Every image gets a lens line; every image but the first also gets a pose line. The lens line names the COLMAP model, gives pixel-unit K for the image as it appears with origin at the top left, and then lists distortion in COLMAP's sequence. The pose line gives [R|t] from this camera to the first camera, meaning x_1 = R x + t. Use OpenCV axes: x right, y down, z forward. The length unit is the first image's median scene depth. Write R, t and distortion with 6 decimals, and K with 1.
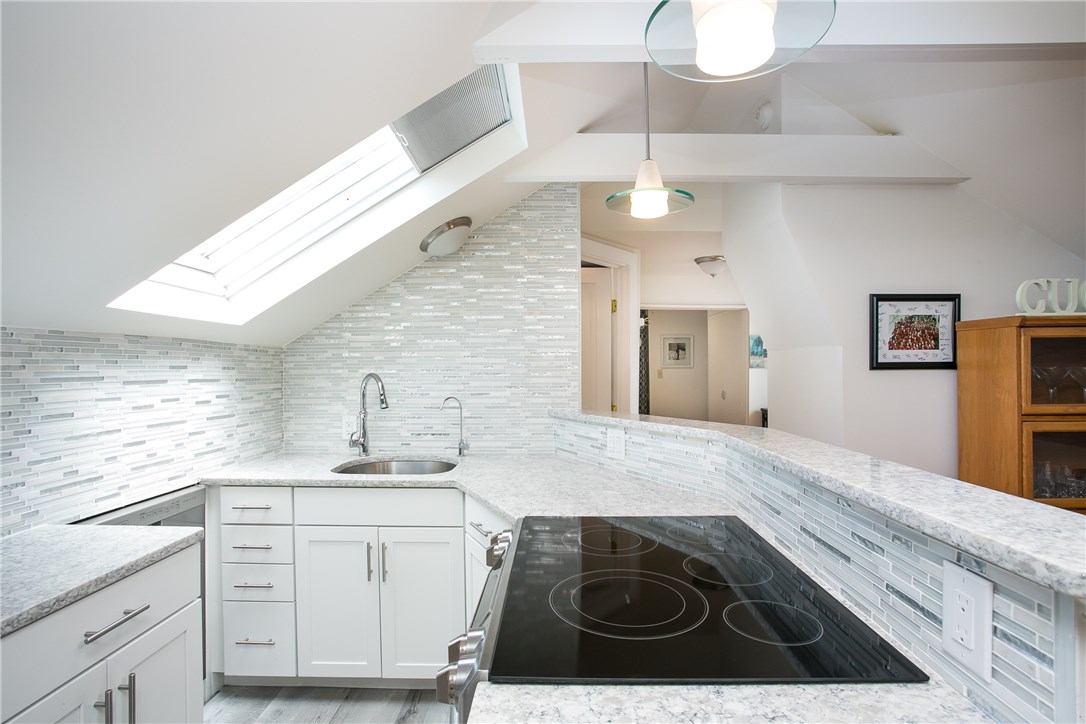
lens RADIAL K [[528.4, 0, 547.5], [0, 528.4, 359.6], [0, 0, 1]] dist [-0.062049, 0.020840]
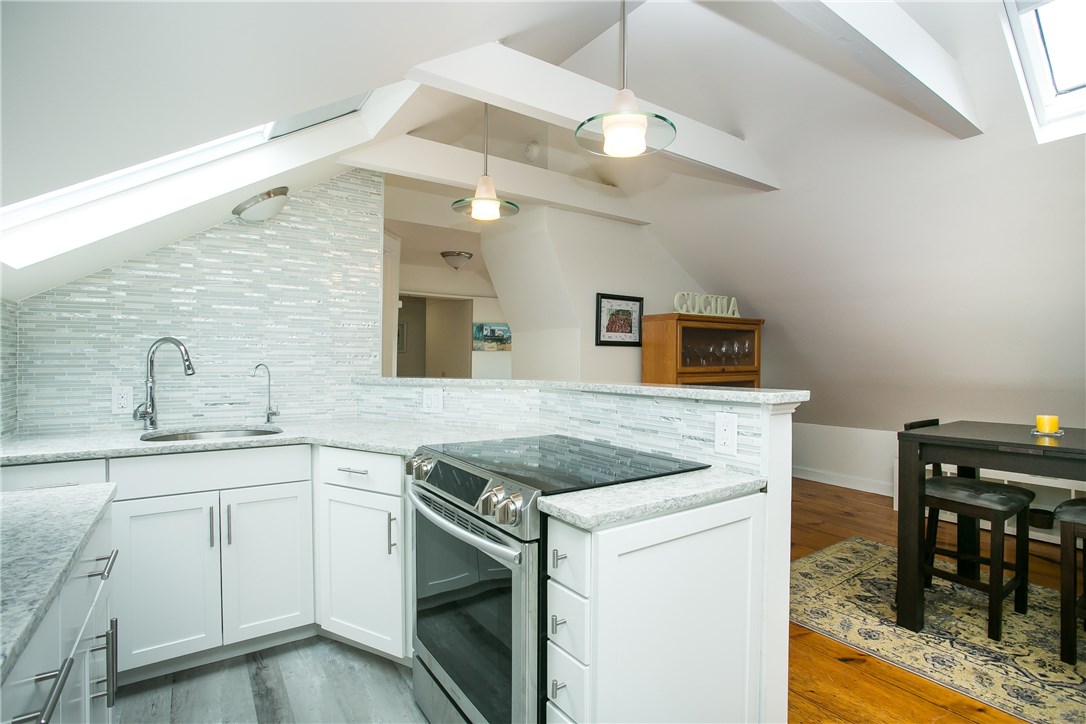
lens RADIAL K [[528.4, 0, 551.6], [0, 528.4, 355.0], [0, 0, 1]] dist [-0.062049, 0.020840]
pose [[0.812594, 0.013647, 0.582670, -0.337510], [-0.017264, 0.999851, 0.000659, 0.048029], [-0.582574, -0.010595, 0.812708, -0.128555]]
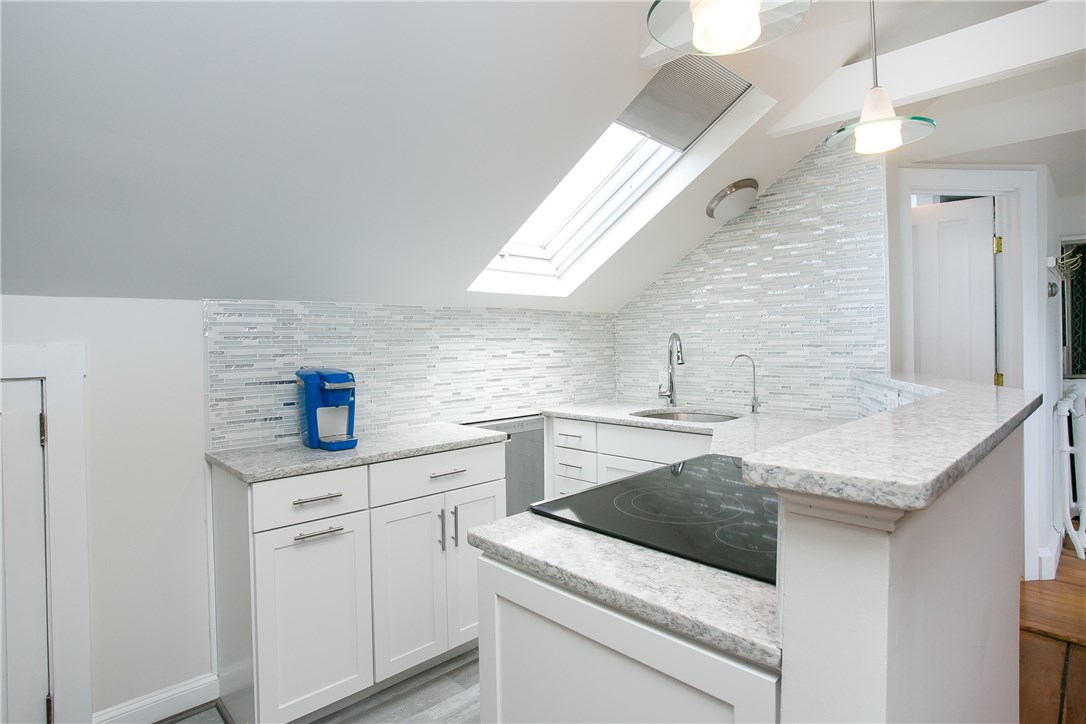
lens RADIAL K [[573.0, 0, 539.5], [0, 573.0, 334.7], [0, 0, 1]] dist [-0.093951, -0.000191]
pose [[0.704576, -0.012229, -0.709523, 0.352860], [0.021477, 0.999761, 0.004096, 0.020072], [0.709303, -0.018124, 0.704670, -0.066029]]
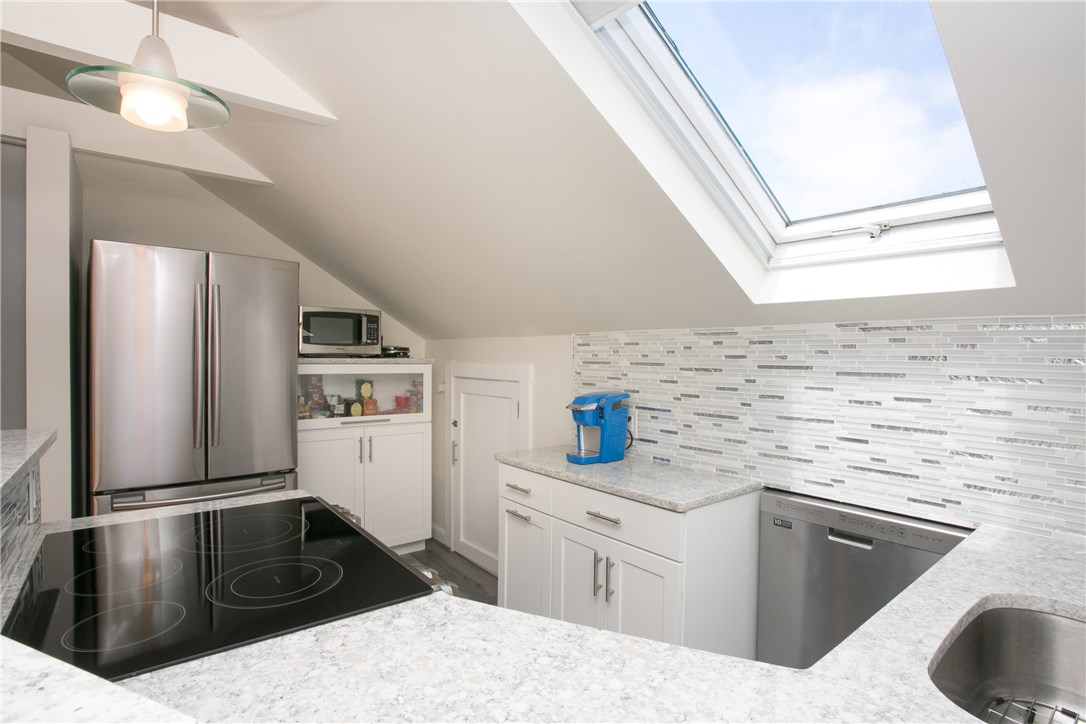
lens RADIAL K [[528.4, 0, 546.5], [0, 528.4, 360.2], [0, 0, 1]] dist [-0.062049, 0.020840]
pose [[-0.763447, 0.003108, -0.645863, 0.158222], [0.004021, 0.999992, 0.000059, 0.013189], [0.645858, -0.002552, -0.763453, 0.992265]]
